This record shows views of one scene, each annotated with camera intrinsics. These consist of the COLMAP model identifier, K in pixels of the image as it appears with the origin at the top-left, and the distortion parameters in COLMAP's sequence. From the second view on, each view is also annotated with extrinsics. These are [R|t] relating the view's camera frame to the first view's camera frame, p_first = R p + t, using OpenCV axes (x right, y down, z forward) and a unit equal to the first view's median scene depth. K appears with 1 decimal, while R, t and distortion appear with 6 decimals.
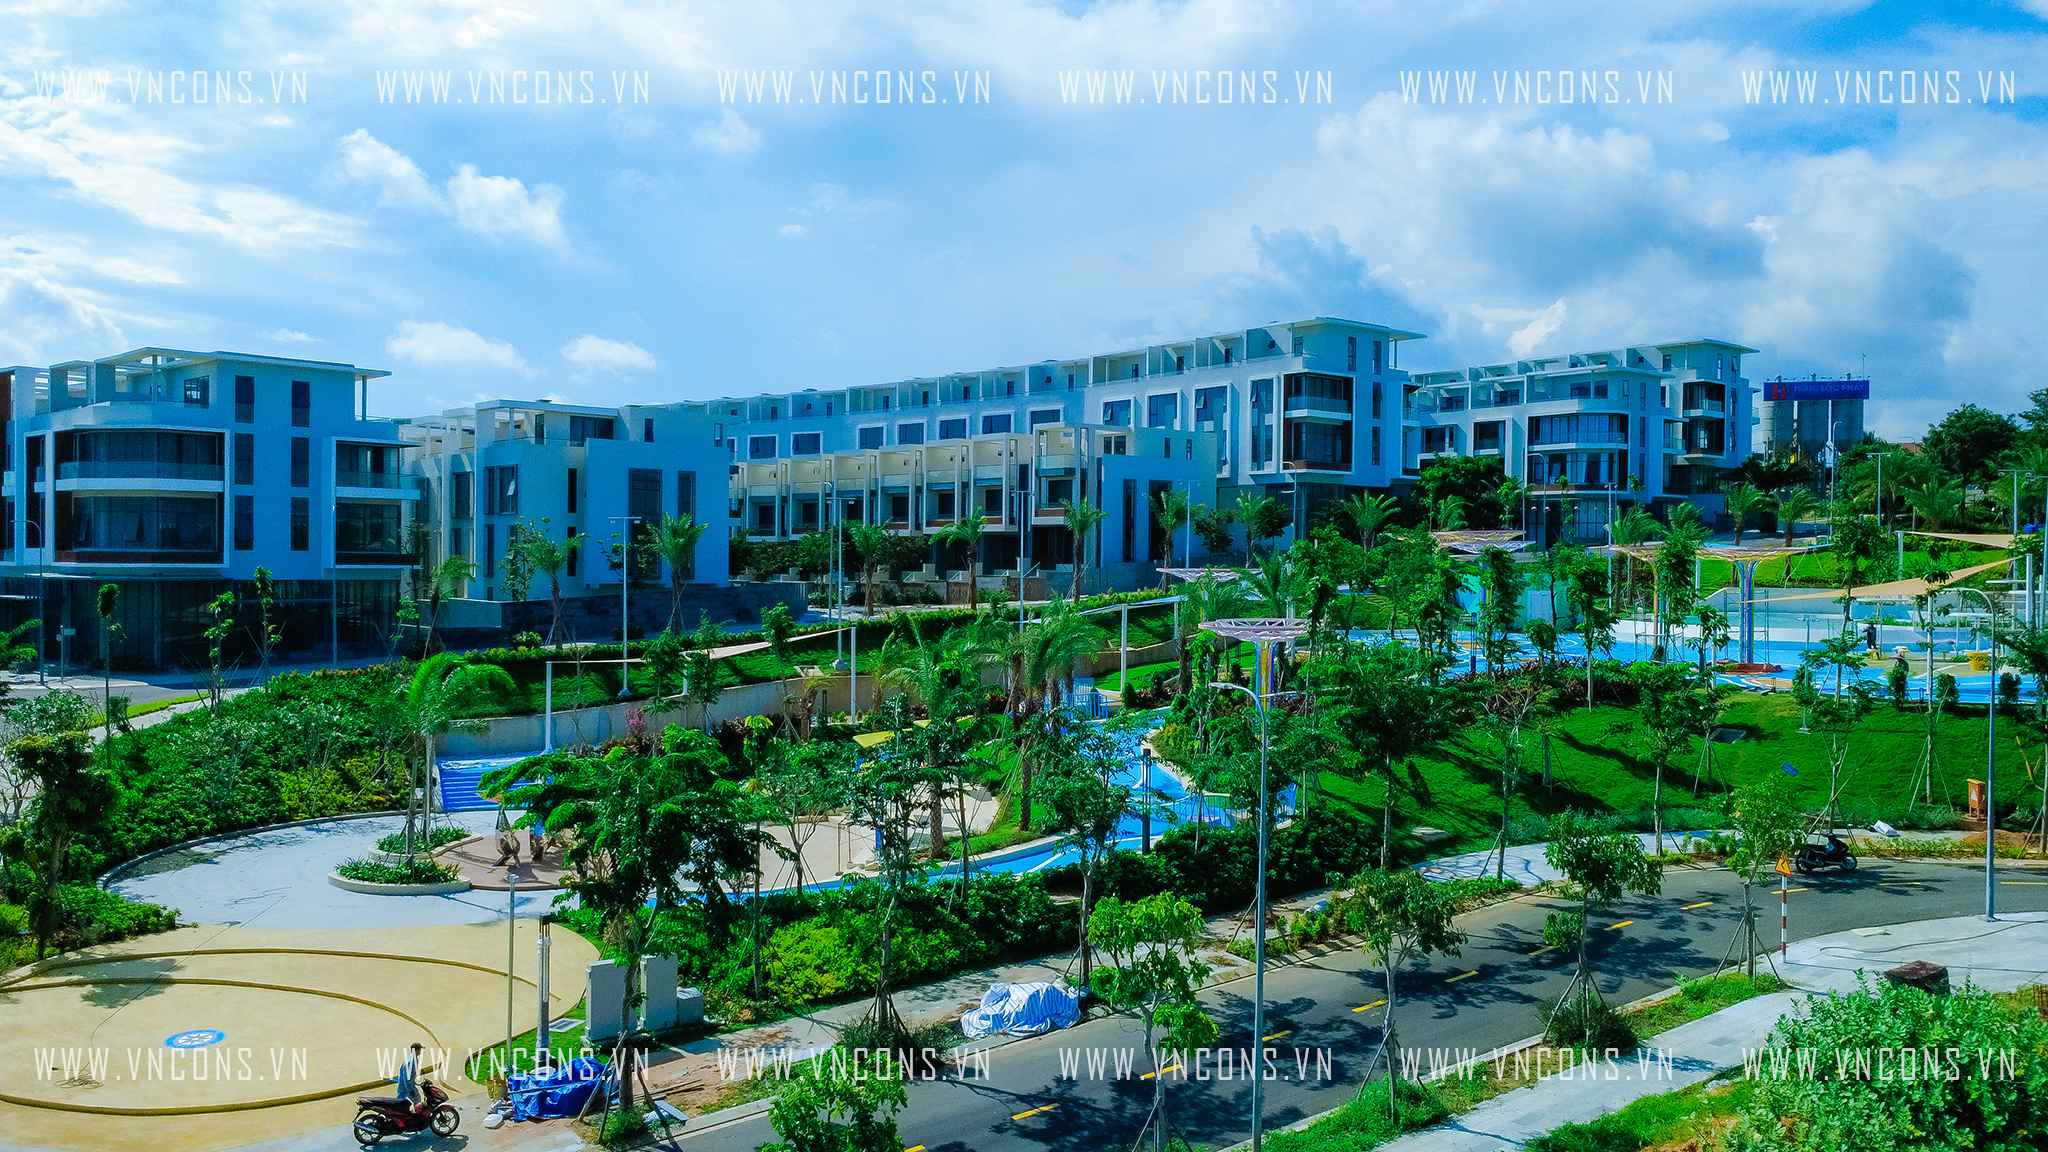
lens RADIAL K [[1515.6, 0, 1025.9], [0, 1515.6, 584.6], [0, 0, 1]] dist [0.002252, 0.001266]
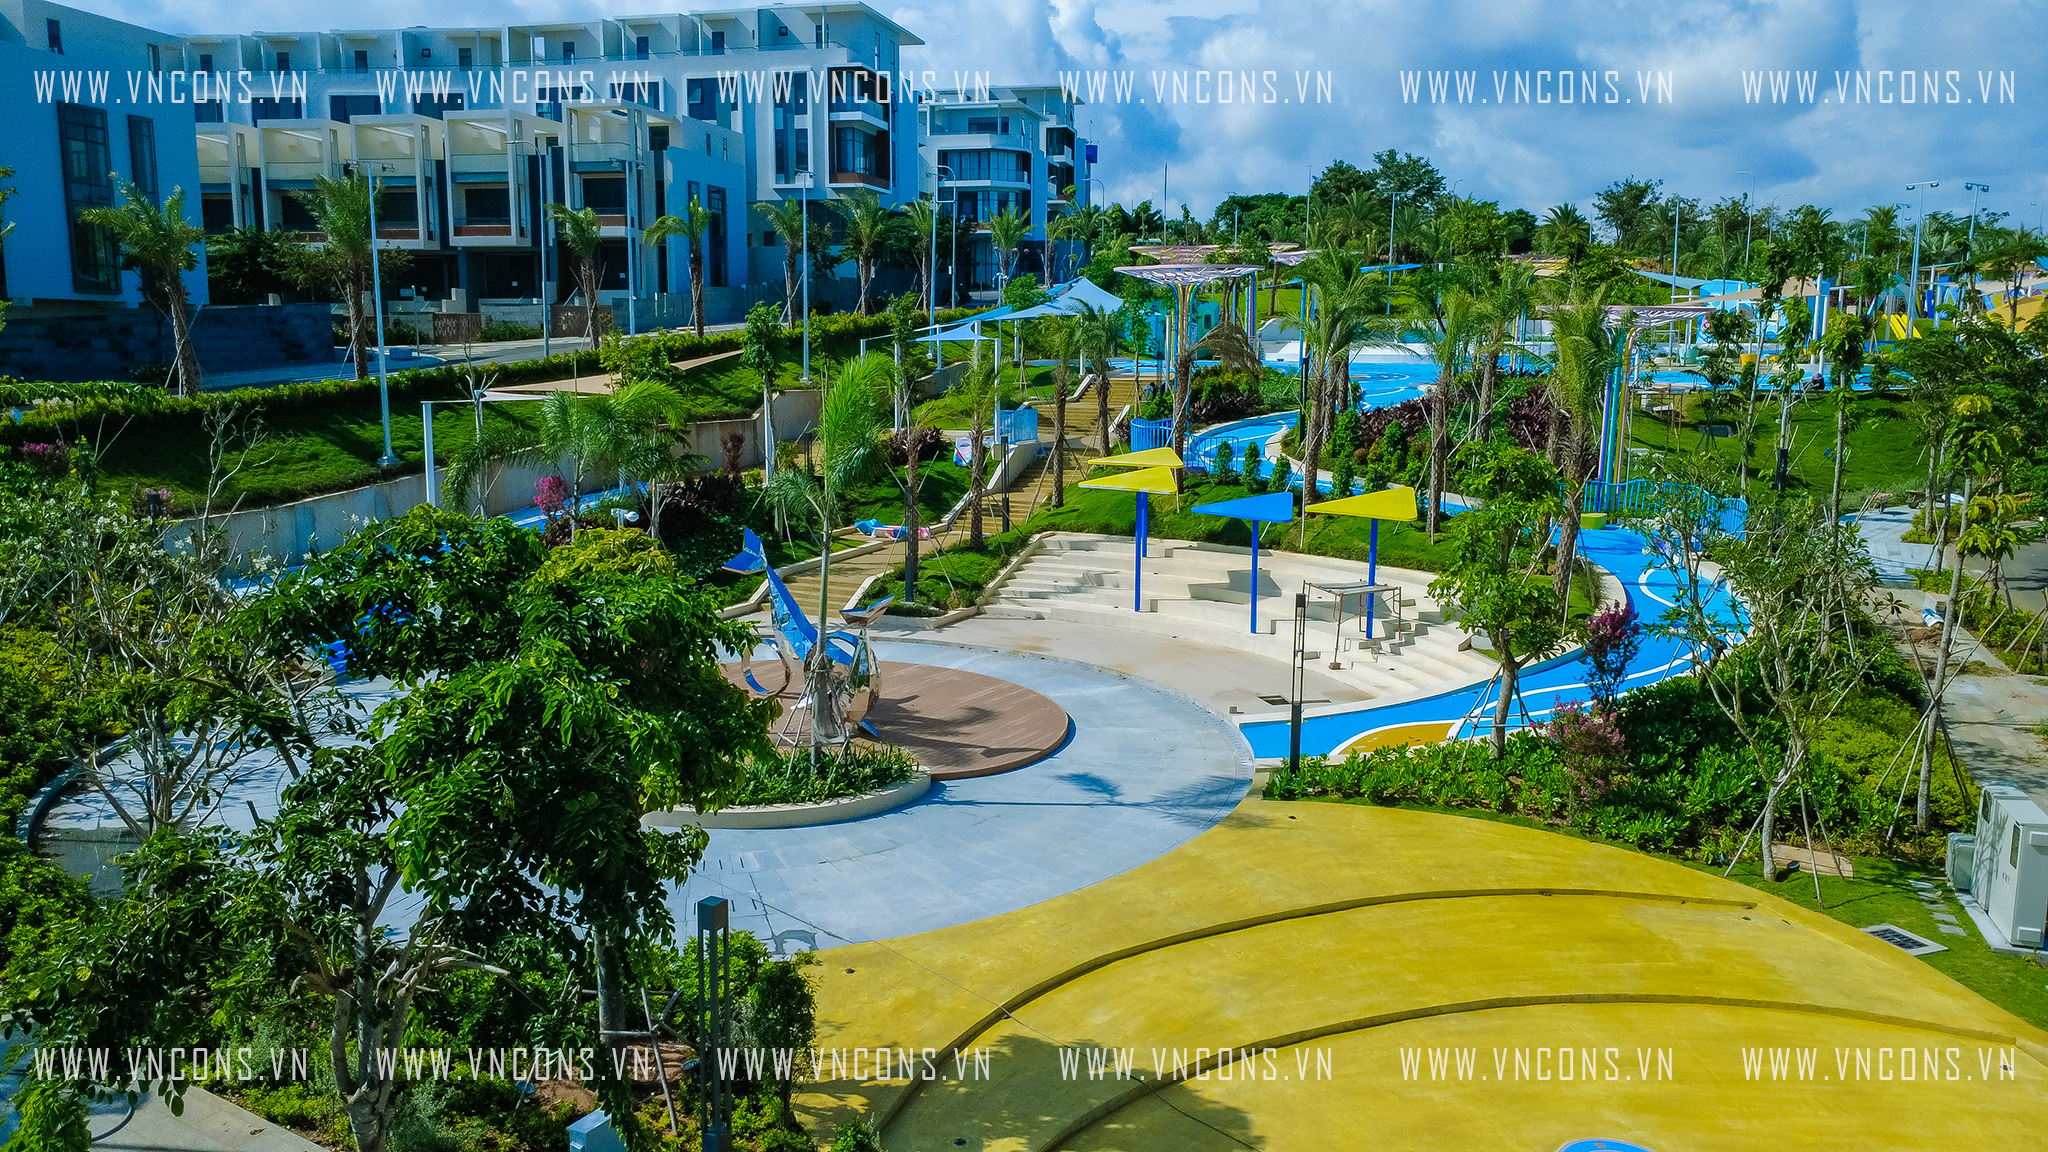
lens RADIAL K [[1515.6, 0, 1031.3], [0, 1515.6, 590.1], [0, 0, 1]] dist [0.002252, 0.001266]
pose [[0.804569, -0.098651, 0.585608, -0.256268], [0.007283, 0.987671, 0.156376, 0.017617], [-0.593815, -0.121550, 0.795368, 0.215427]]
